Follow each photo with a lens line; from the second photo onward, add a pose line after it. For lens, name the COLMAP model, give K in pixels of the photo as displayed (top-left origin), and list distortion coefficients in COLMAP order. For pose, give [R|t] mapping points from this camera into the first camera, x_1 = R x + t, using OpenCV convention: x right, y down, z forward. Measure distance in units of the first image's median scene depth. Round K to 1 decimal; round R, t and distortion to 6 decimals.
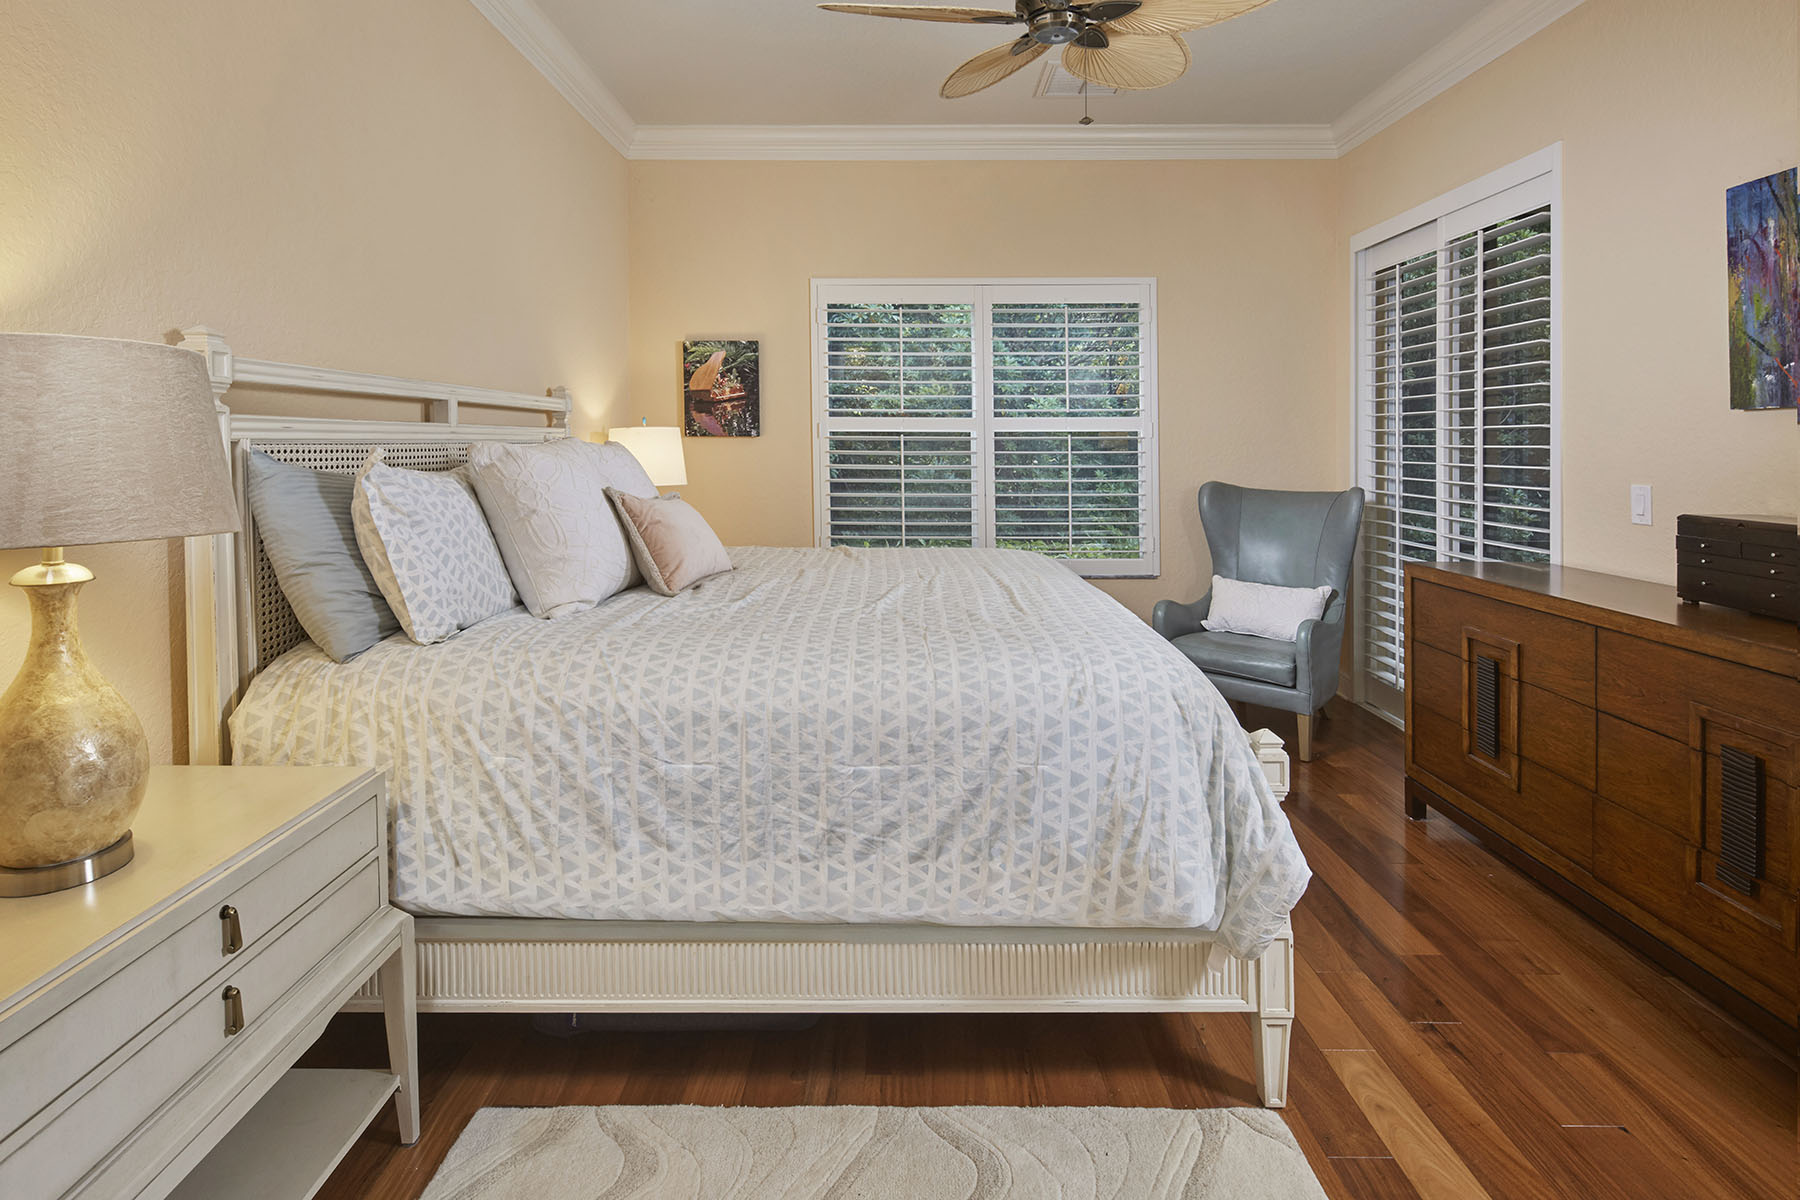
lens RADIAL K [[913.4, 0, 905.0], [0, 913.4, 446.0], [0, 0, 1]] dist [0.004699, -0.000050]
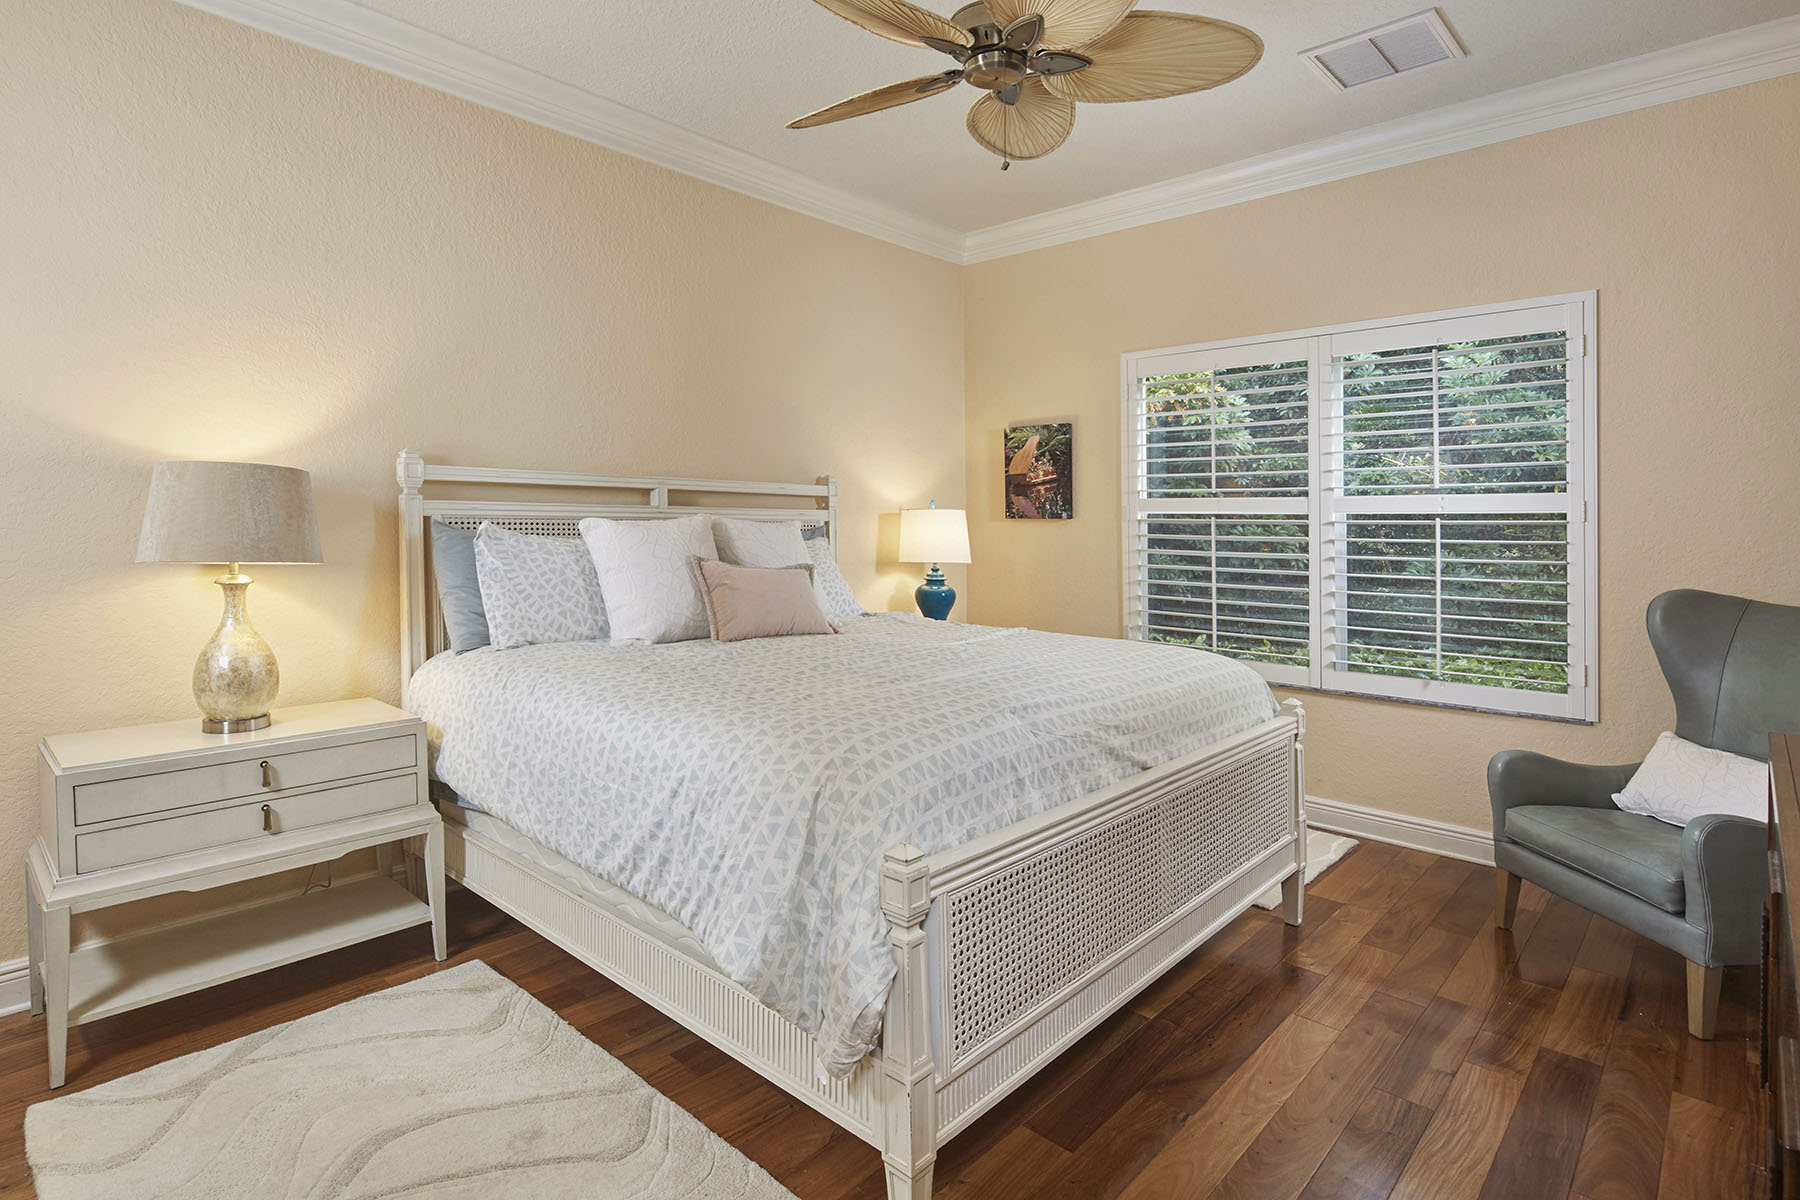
lens RADIAL K [[925.4, 0, 900.3], [0, 925.4, 537.6], [0, 0, 1]] dist [0.000946, 0.000044]
pose [[0.726797, 0.015824, -0.686670, 0.403734], [-0.012740, 0.999873, 0.009557, 0.002793], [0.686734, 0.001802, 0.726906, 0.139488]]
